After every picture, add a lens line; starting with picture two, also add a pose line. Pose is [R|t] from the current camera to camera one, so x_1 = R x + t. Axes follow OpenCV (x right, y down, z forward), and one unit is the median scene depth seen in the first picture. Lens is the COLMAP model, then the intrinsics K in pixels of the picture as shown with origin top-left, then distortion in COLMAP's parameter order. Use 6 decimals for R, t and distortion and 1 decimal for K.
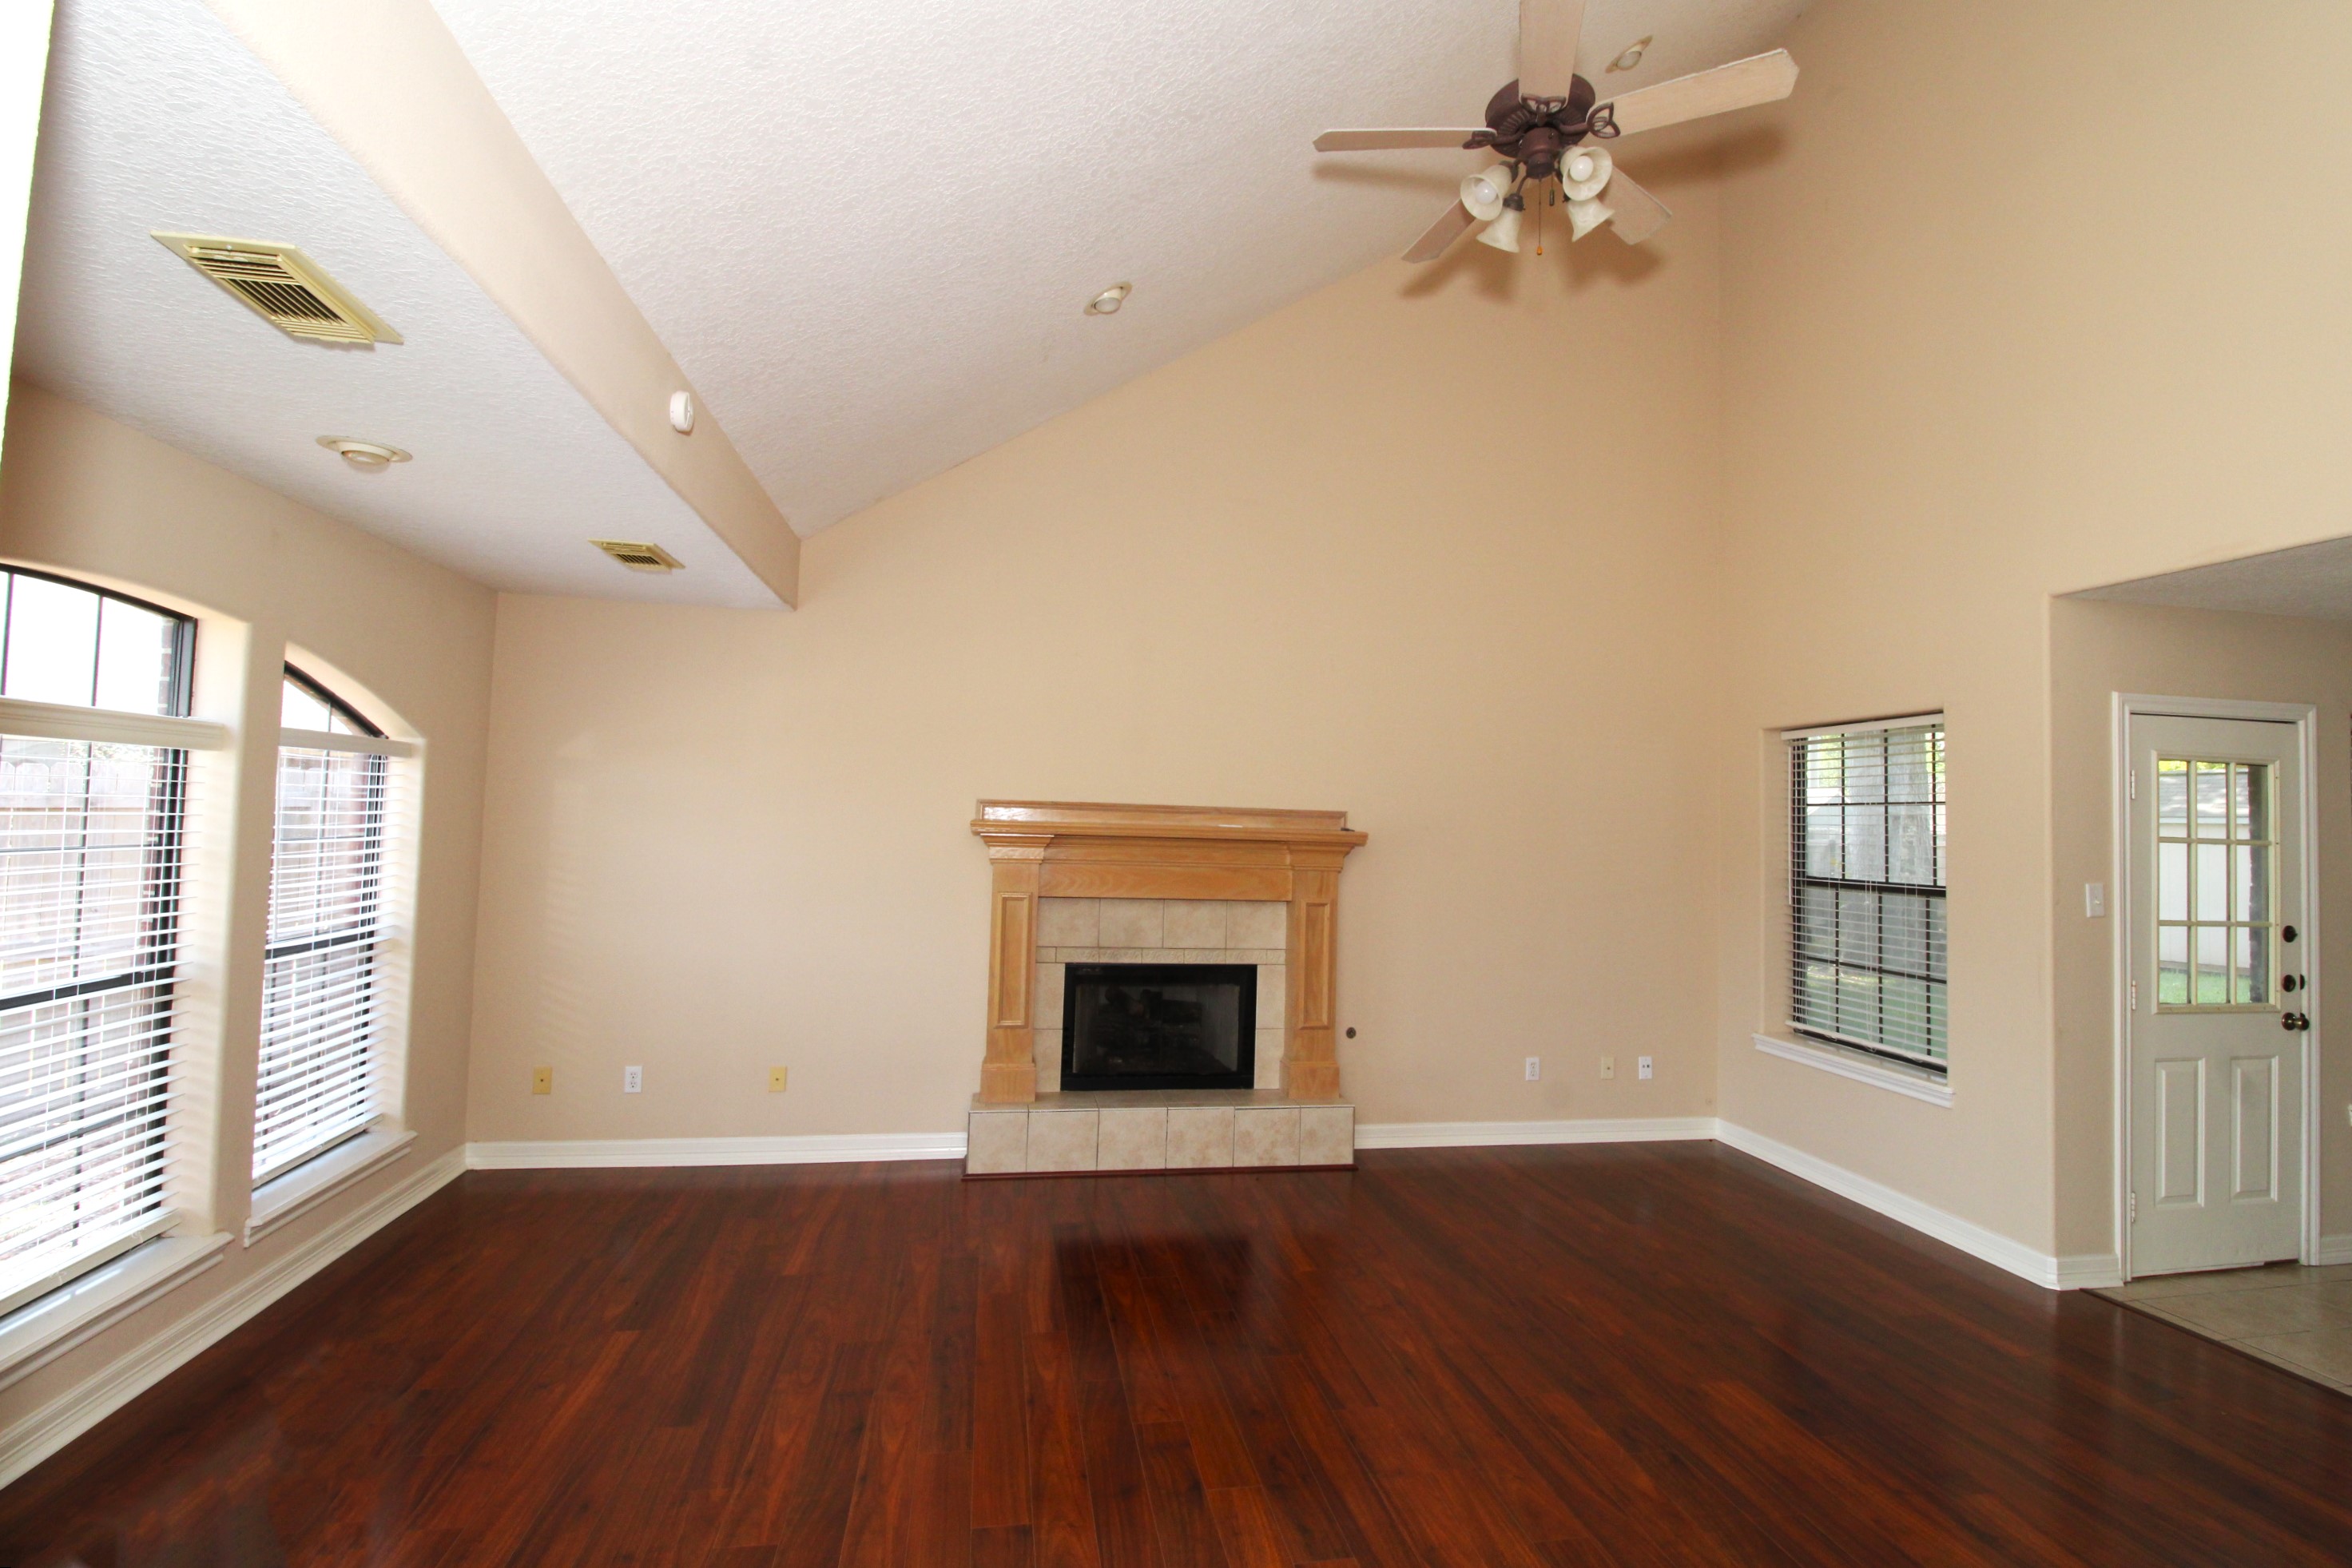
lens RADIAL K [[1087.1, 0, 1179.2], [0, 1087.1, 777.7], [0, 0, 1]] dist [-0.018825, -0.000470]
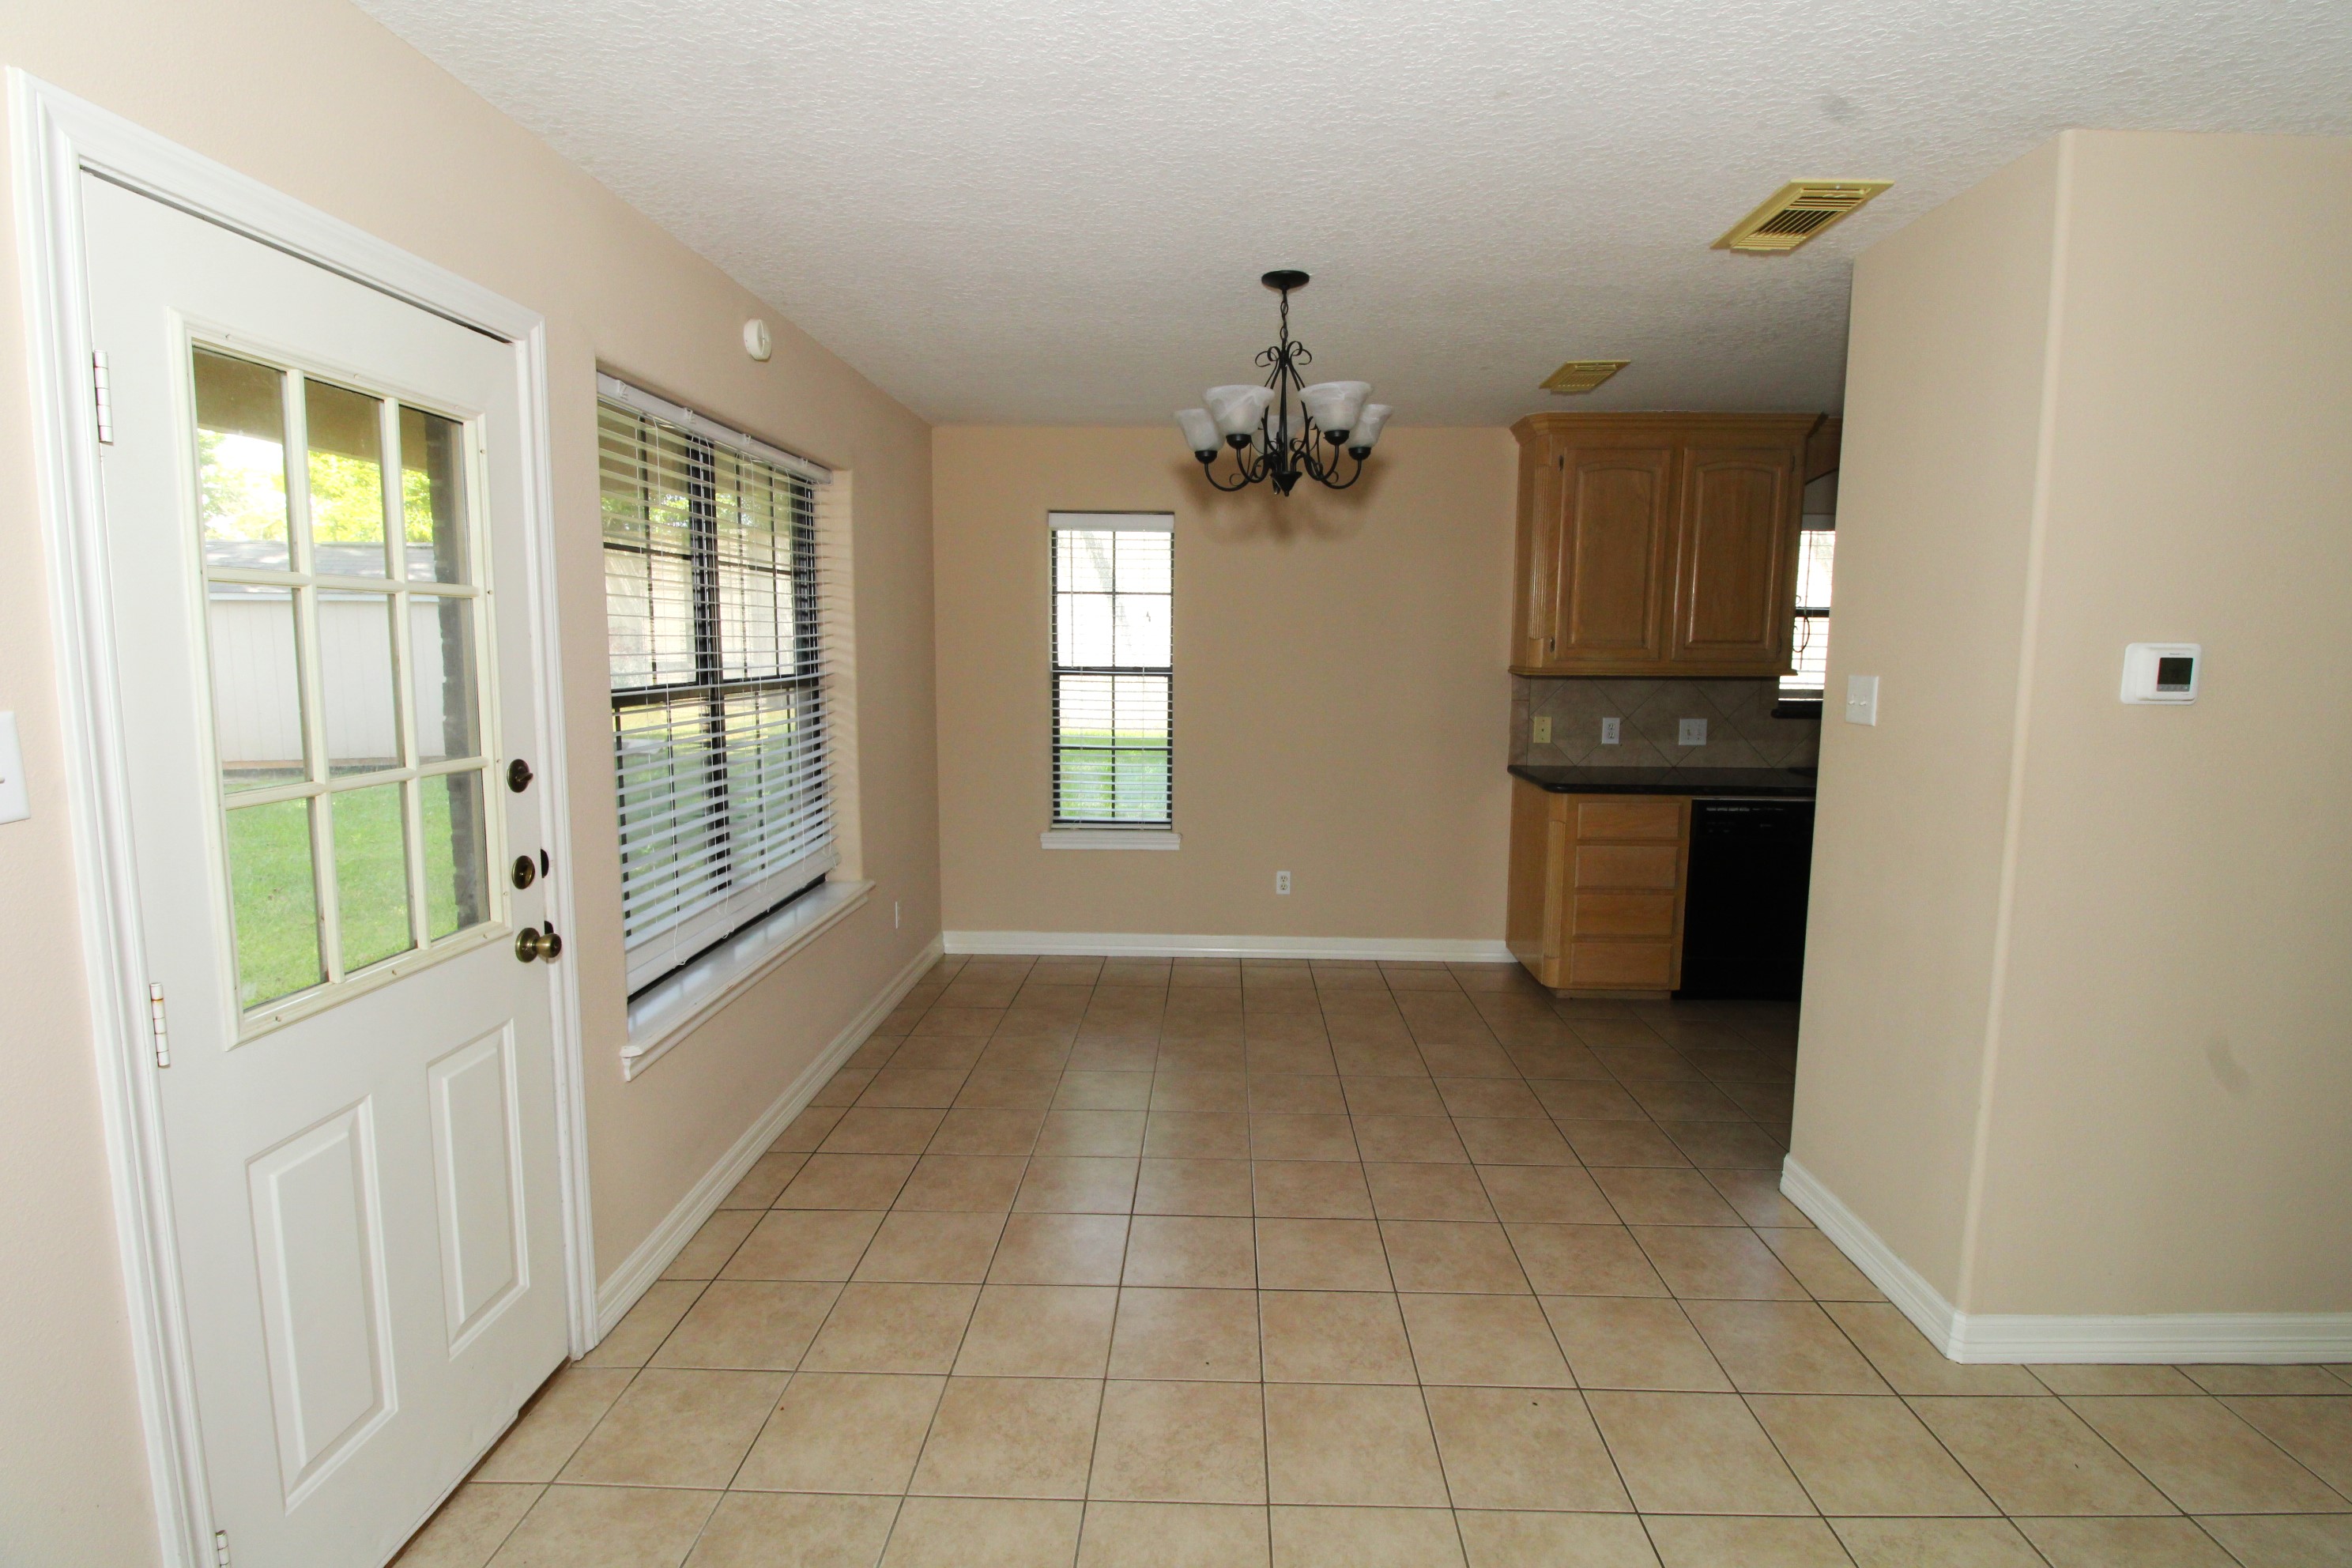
lens RADIAL K [[1087.2, 0, 1181.3], [0, 1087.2, 772.6], [0, 0, 1]] dist [-0.018825, -0.000470]
pose [[0.217902, -0.134389, 0.966674, 0.621424], [-0.043160, 0.988178, 0.147108, 0.057332], [-0.975016, -0.073777, 0.209526, 0.590507]]
